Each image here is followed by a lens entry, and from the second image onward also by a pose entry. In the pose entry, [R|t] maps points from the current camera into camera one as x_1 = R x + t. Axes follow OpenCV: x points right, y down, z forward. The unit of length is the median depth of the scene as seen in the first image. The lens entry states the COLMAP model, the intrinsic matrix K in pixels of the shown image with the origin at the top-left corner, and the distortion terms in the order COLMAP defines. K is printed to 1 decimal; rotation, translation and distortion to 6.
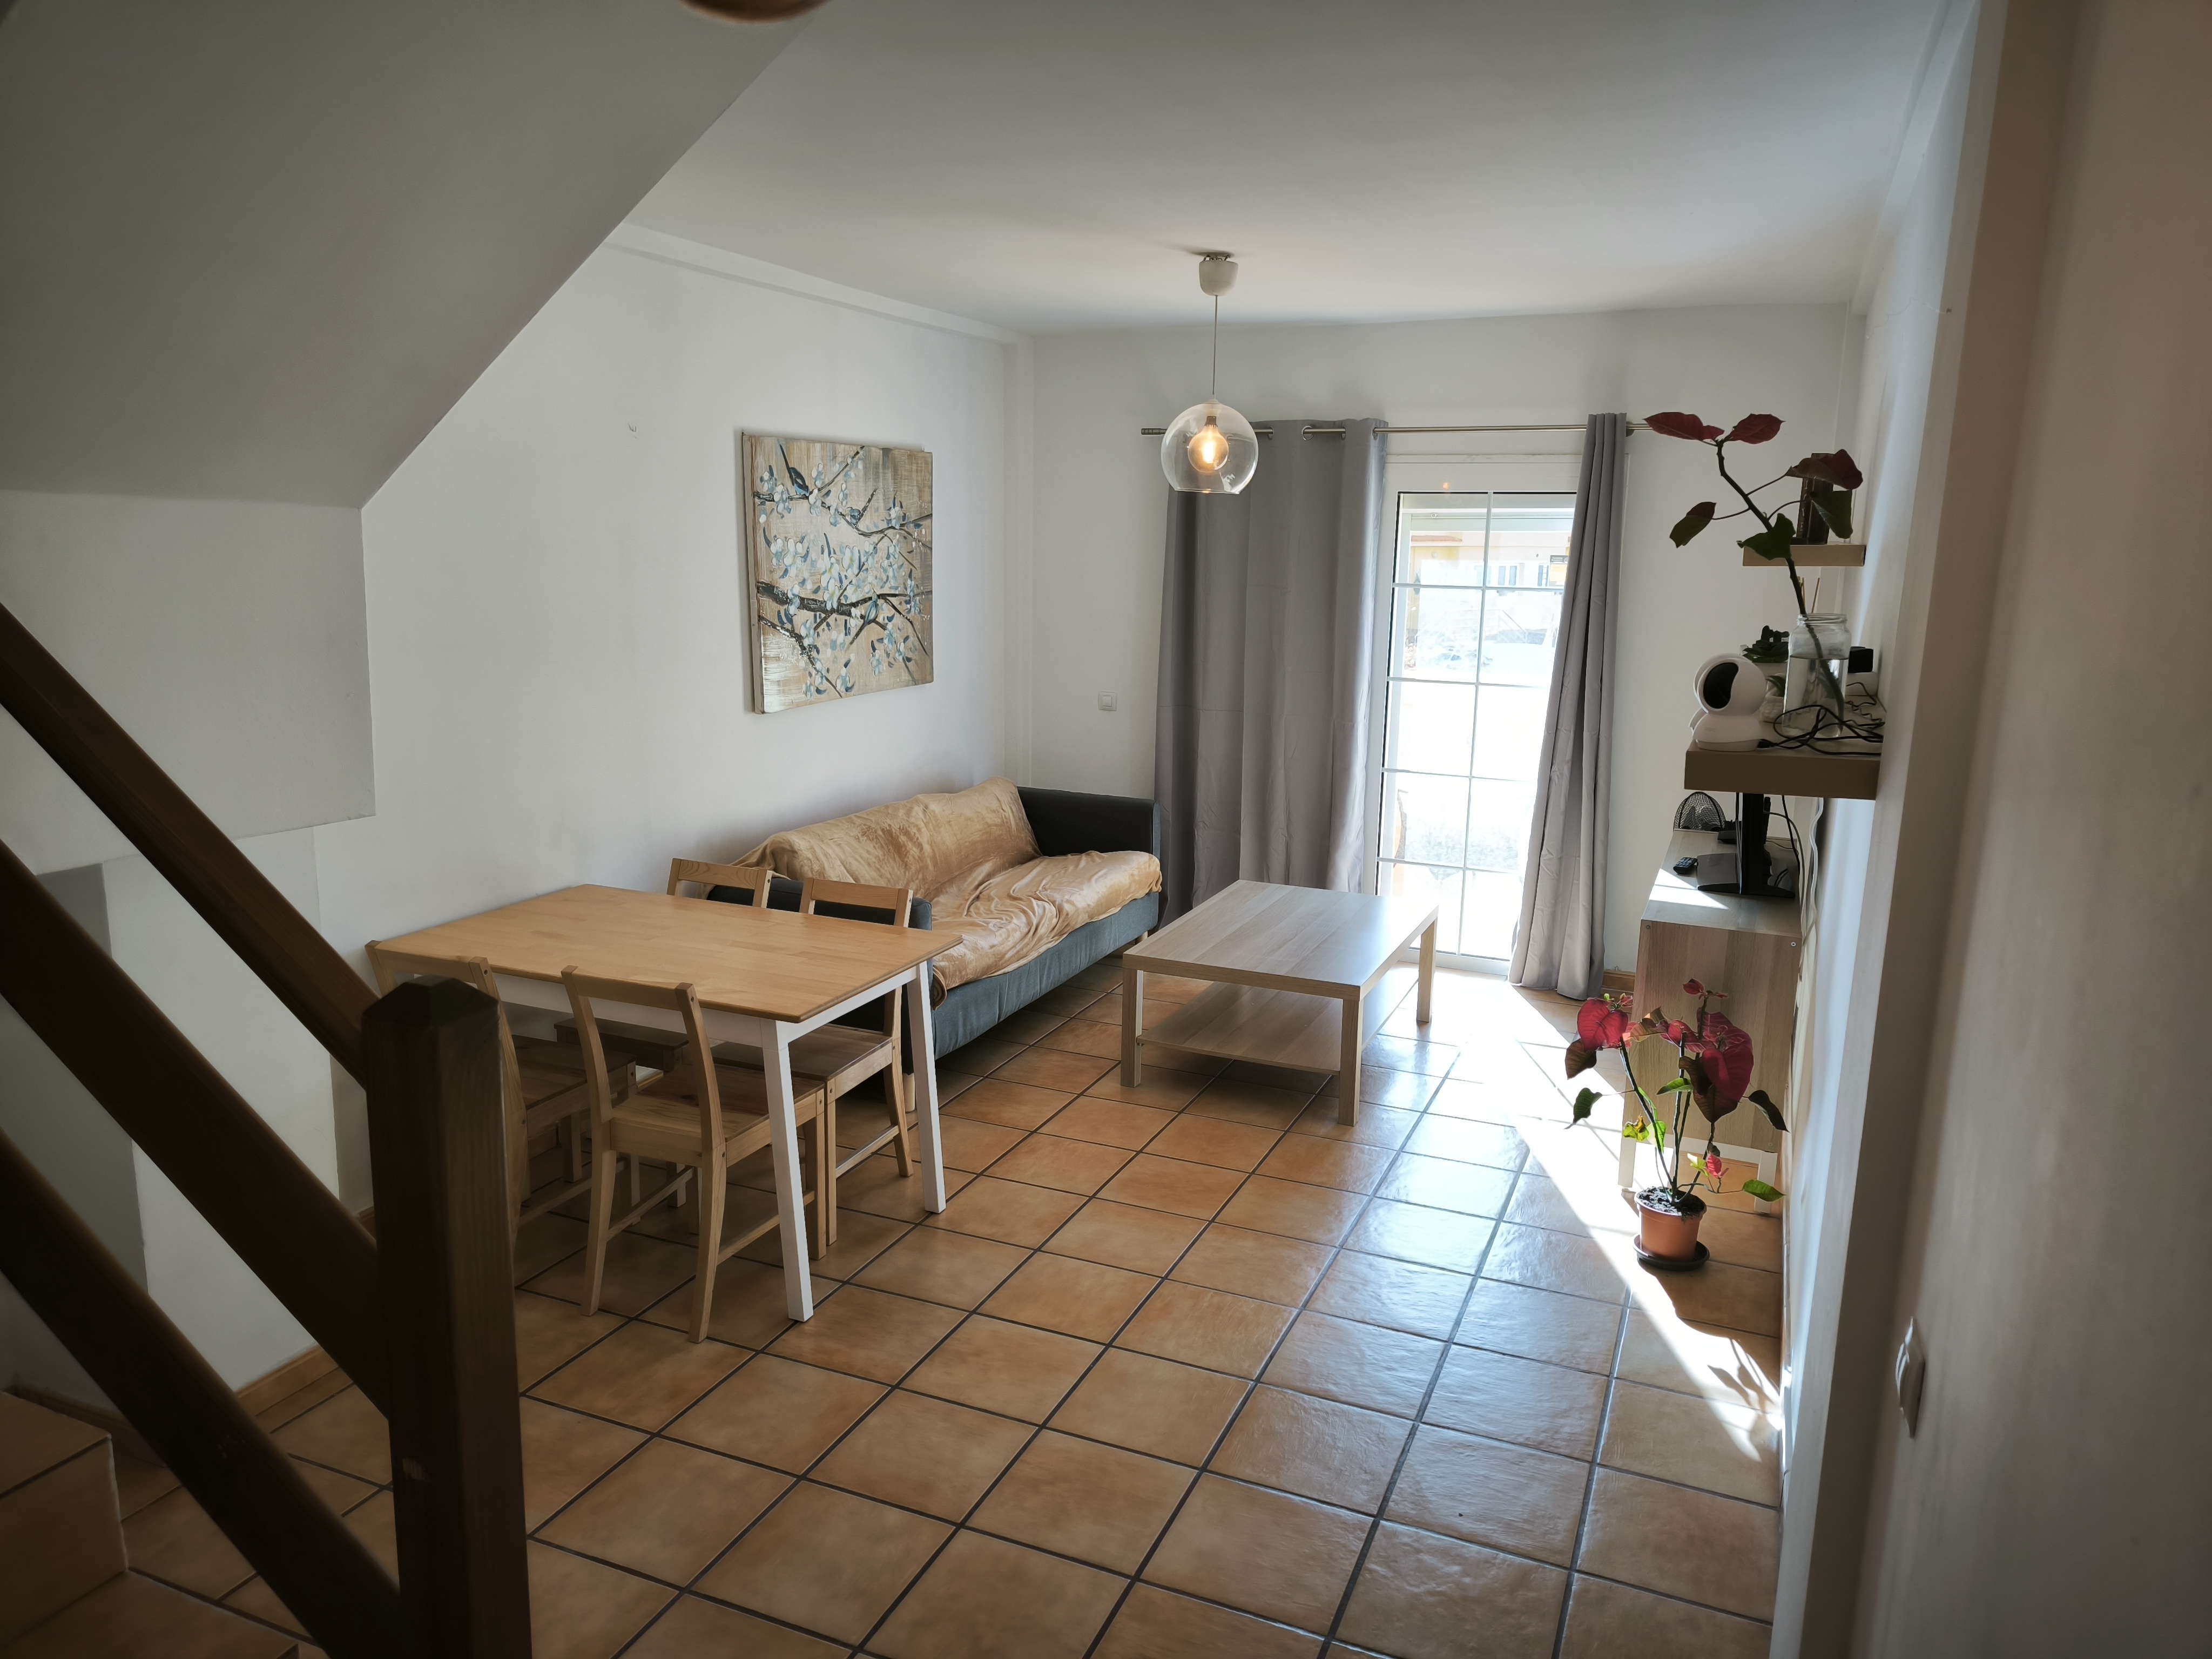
lens RADIAL K [[1522.4, 0, 1095.4], [0, 1522.4, 840.7], [0, 0, 1]] dist [0.037816, -0.016662]
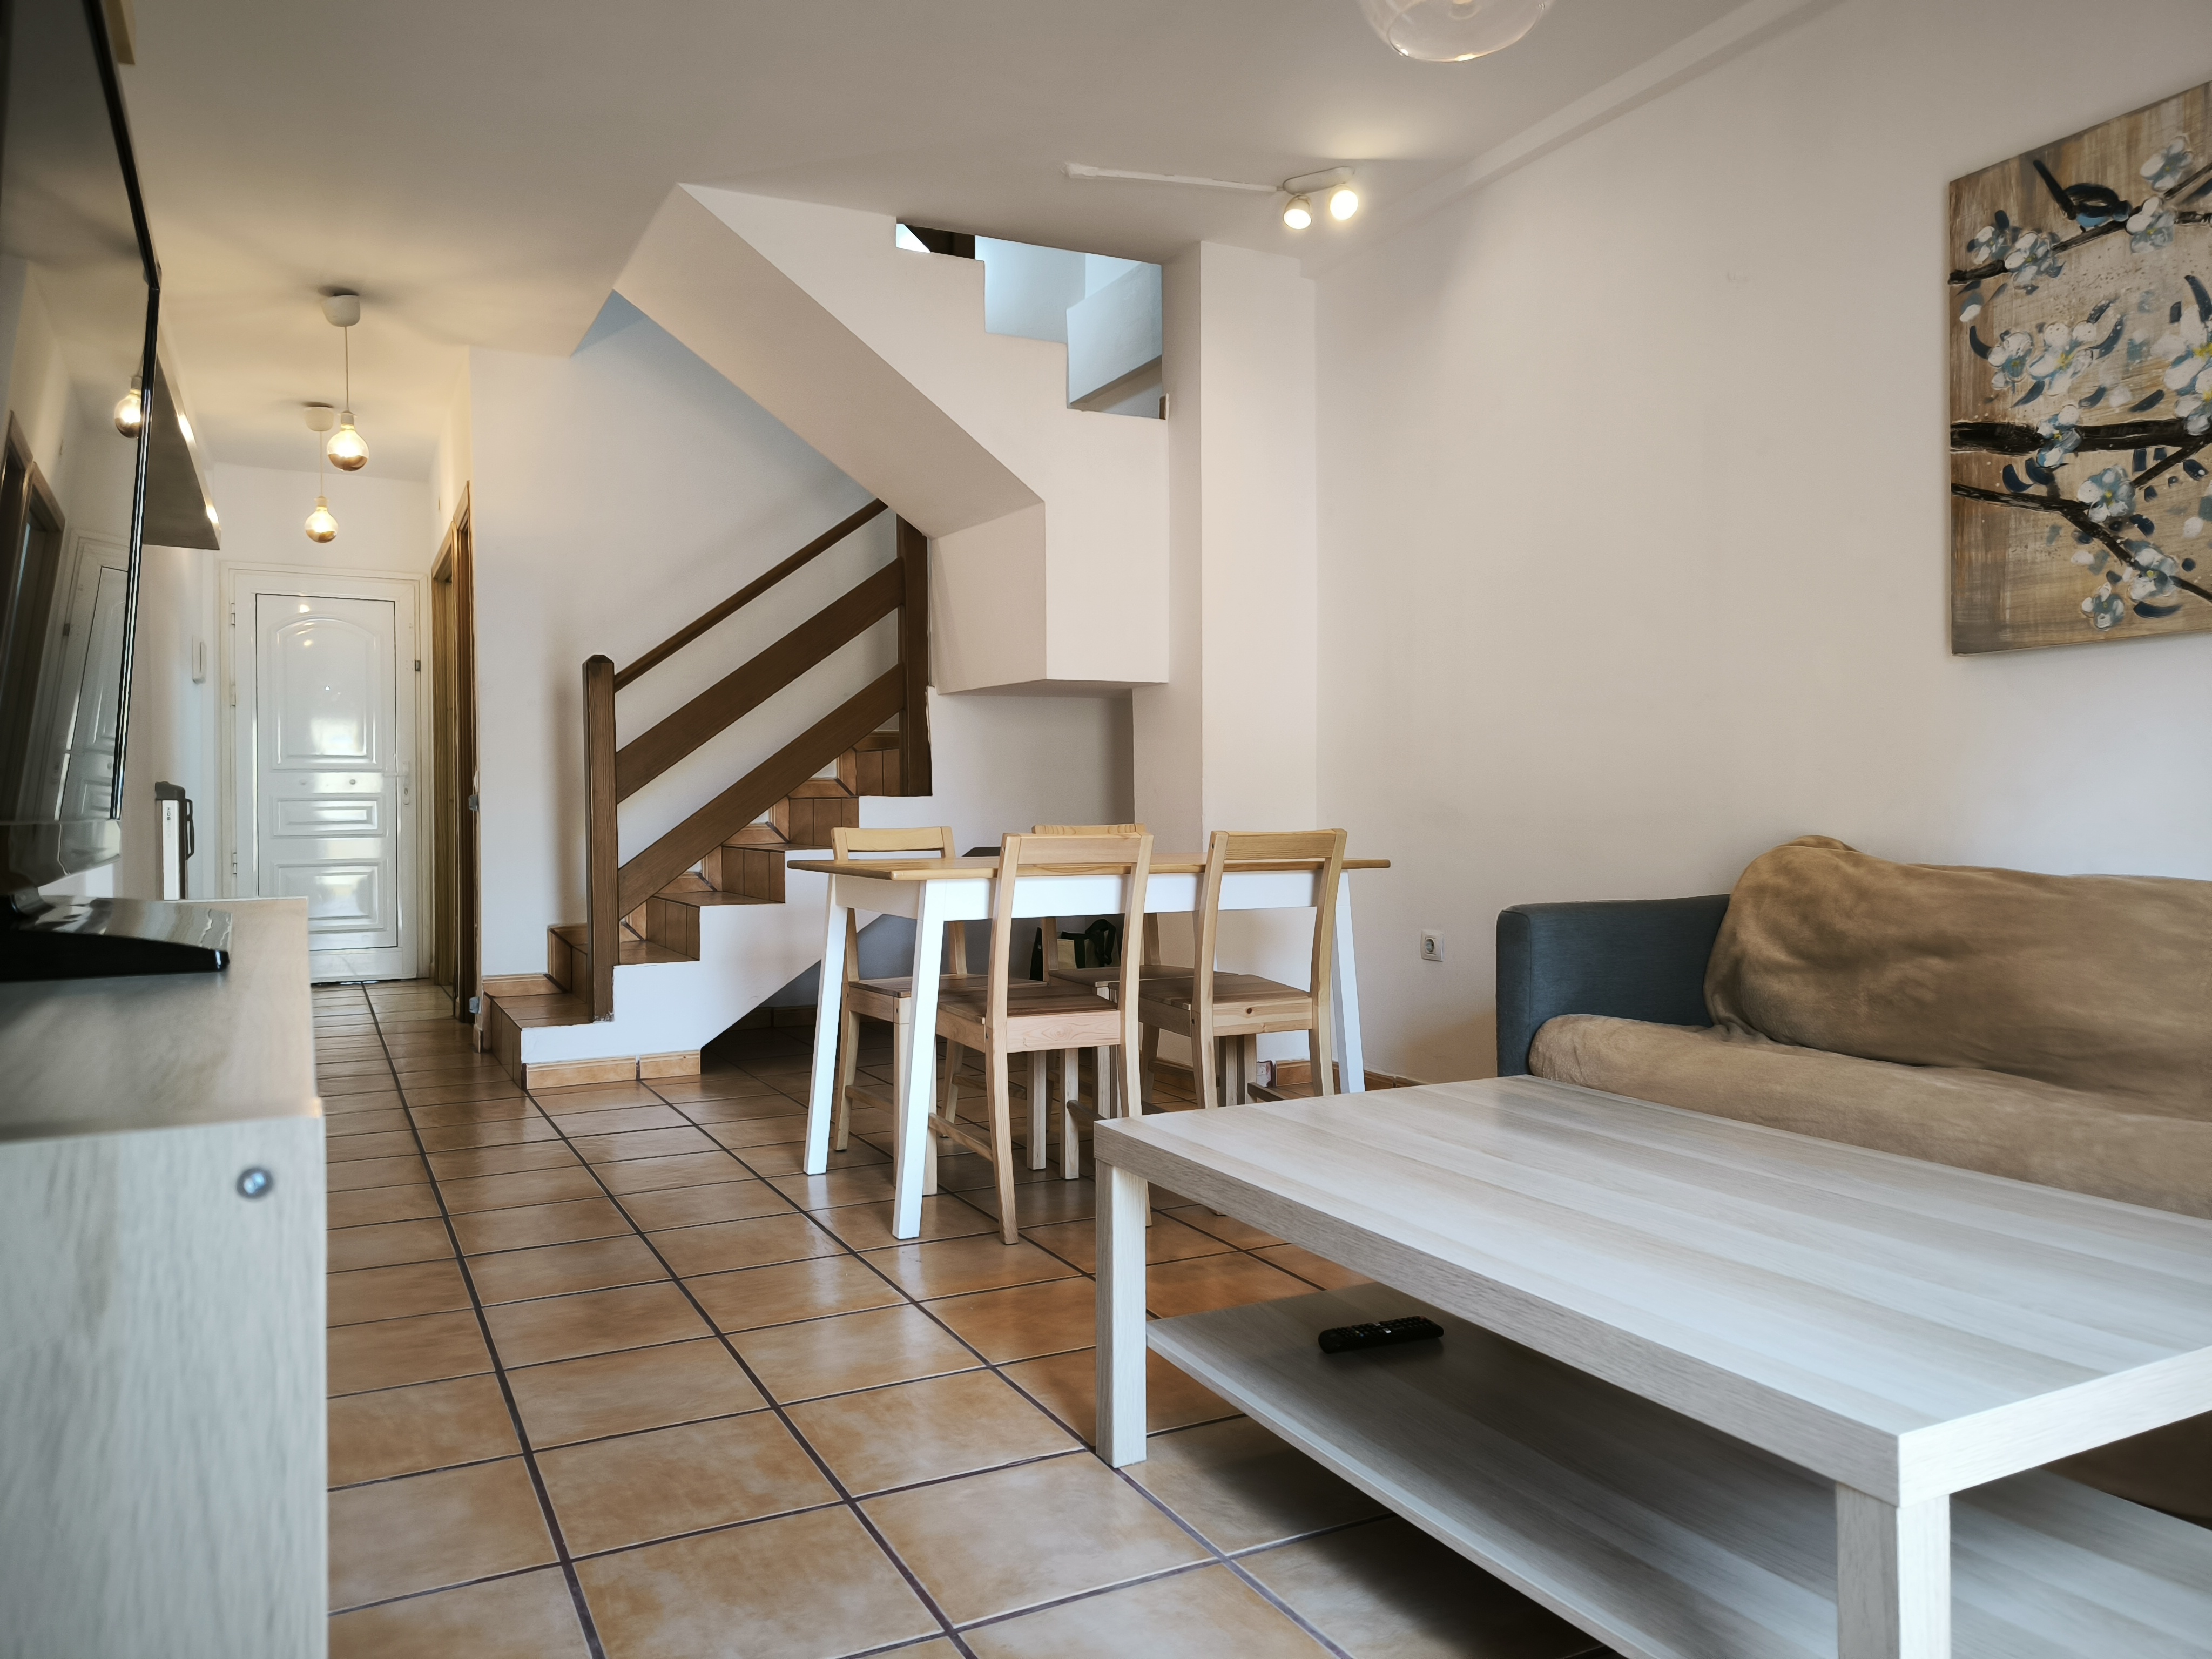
lens RADIAL K [[1522.4, 0, 1068.8], [0, 1522.4, 801.7], [0, 0, 1]] dist [0.037816, -0.016662]
pose [[-0.635153, -0.010352, -0.772317, 0.403698], [-0.157513, 0.980634, 0.116394, -0.041975], [0.756155, 0.195577, -0.624483, 1.047810]]
